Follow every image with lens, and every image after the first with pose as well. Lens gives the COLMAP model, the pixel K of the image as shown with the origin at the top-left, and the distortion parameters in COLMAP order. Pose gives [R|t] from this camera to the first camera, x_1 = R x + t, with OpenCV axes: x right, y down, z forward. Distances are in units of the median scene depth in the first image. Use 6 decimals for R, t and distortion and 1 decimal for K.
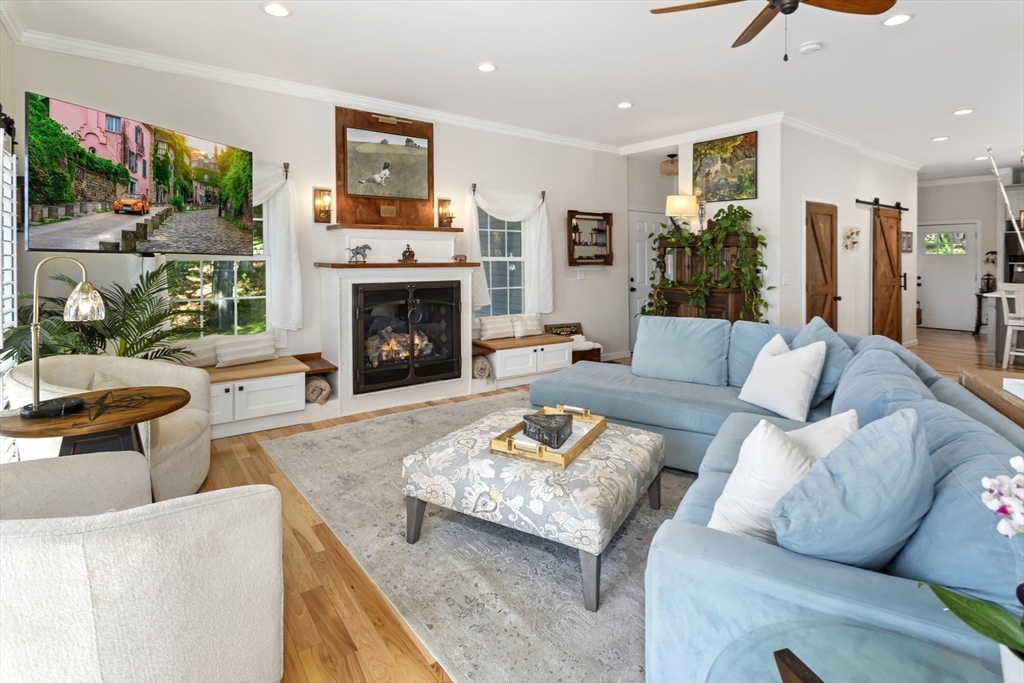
lens RADIAL K [[497.6, 0, 526.5], [0, 497.6, 258.4], [0, 0, 1]] dist [0.003833, 0.000843]
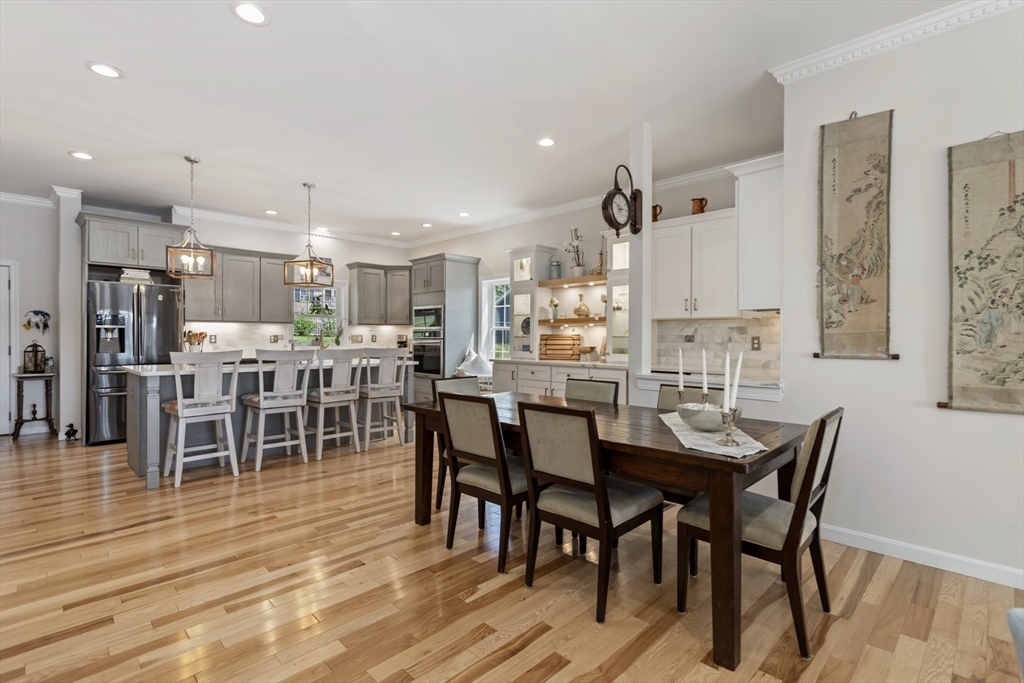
lens RADIAL K [[486.0, 0, 519.1], [0, 486.0, 337.3], [0, 0, 1]] dist [-0.001416, 0.001918]
pose [[-0.136254, -0.006331, 0.990654, 0.277374], [-0.000724, 0.999980, 0.006291, 0.025066], [-0.990674, 0.000140, -0.136256, 0.643524]]
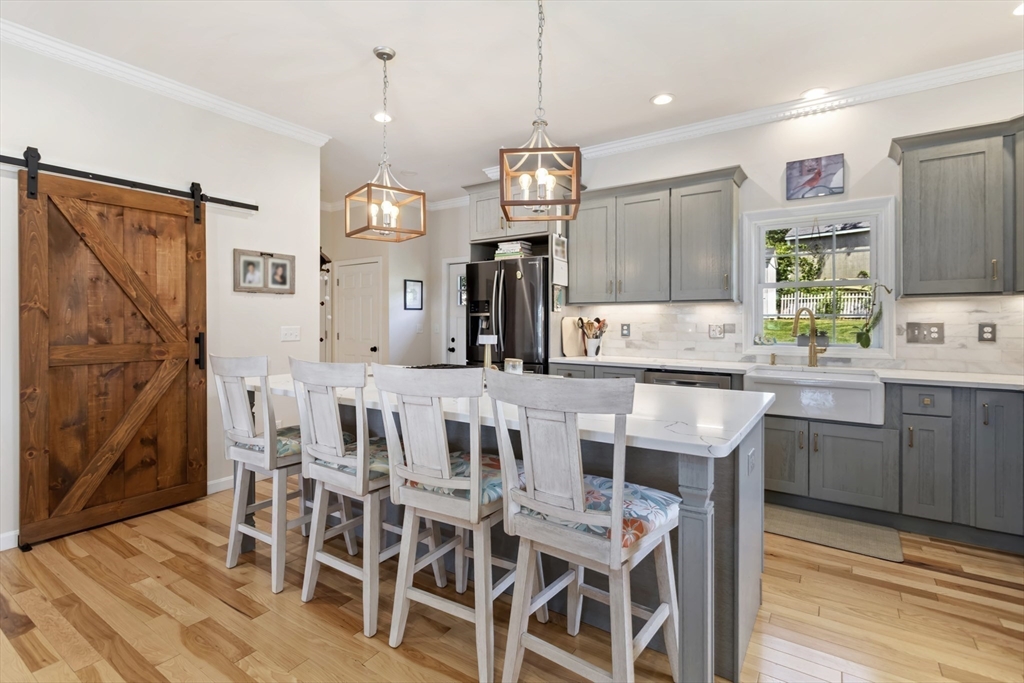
lens RADIAL K [[486.0, 0, 506.4], [0, 486.0, 324.7], [0, 0, 1]] dist [-0.001416, 0.001918]
pose [[0.947118, -0.006347, 0.320824, 1.024996], [0.005160, 0.999976, 0.004548, 0.024121], [-0.320845, -0.002652, 0.947128, 0.547128]]
